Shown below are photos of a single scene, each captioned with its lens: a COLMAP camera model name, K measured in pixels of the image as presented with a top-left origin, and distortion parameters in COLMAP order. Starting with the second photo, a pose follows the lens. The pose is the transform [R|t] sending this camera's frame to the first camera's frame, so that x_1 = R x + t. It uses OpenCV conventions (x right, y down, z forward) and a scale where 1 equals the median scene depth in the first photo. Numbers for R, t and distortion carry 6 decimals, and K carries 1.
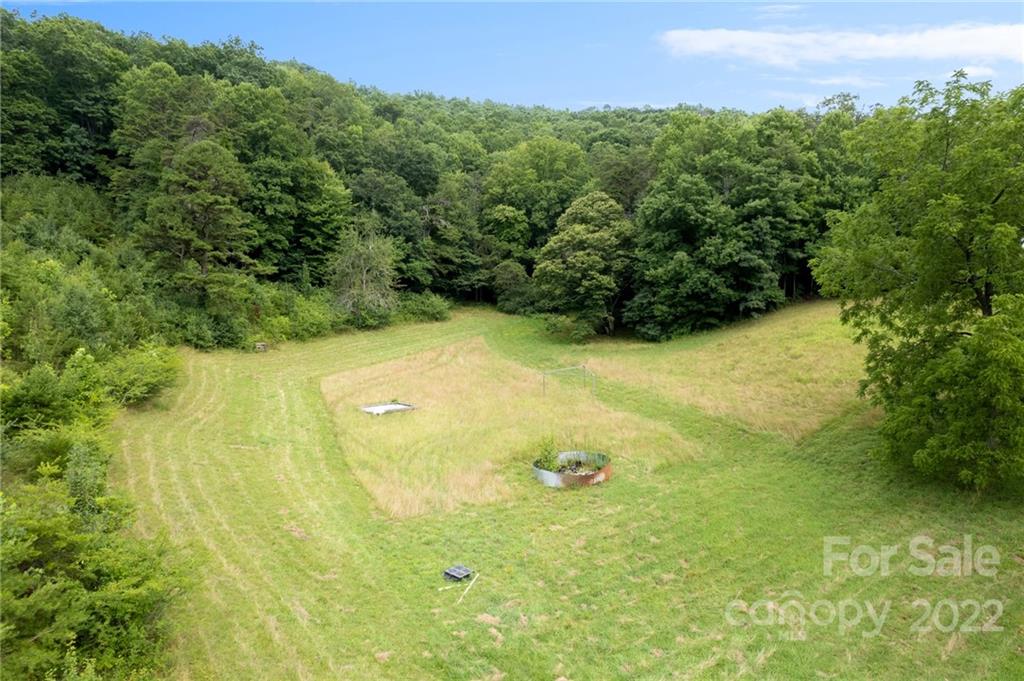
lens RADIAL K [[646.3, 0, 505.4], [0, 646.3, 336.3], [0, 0, 1]] dist [-0.083398, 0.071470]
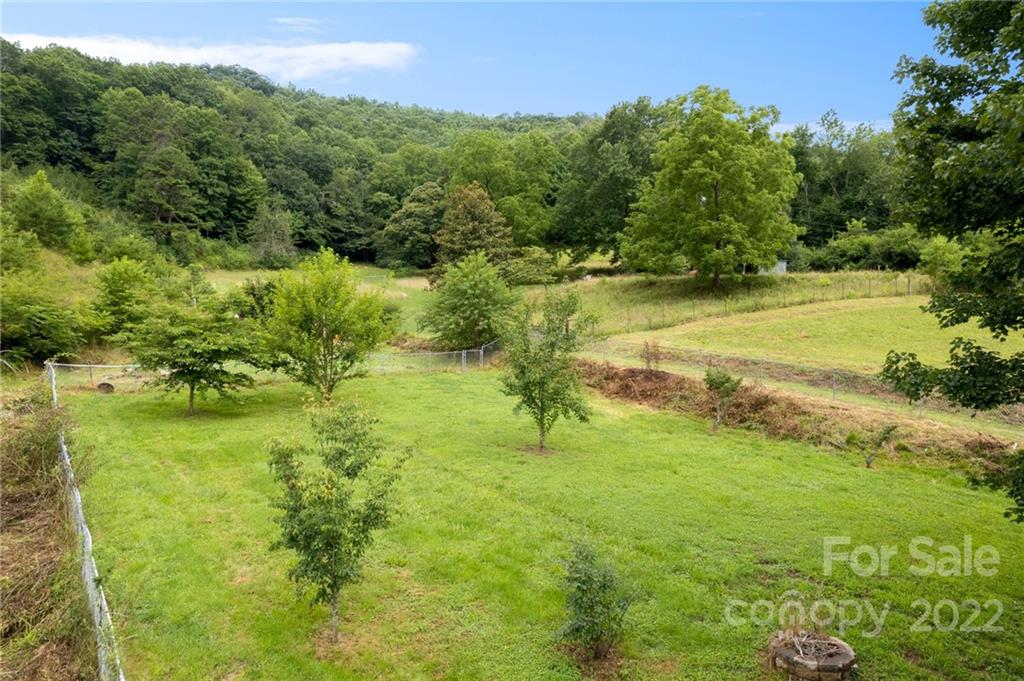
lens RADIAL K [[646.3, 0, 505.4], [0, 646.3, 336.3], [0, 0, 1]] dist [-0.083398, 0.071470]
pose [[0.997421, -0.000956, 0.071765, 0.196391], [0.000787, 0.999997, 0.002382, 0.127072], [-0.071767, -0.002320, 0.997419, -0.493381]]
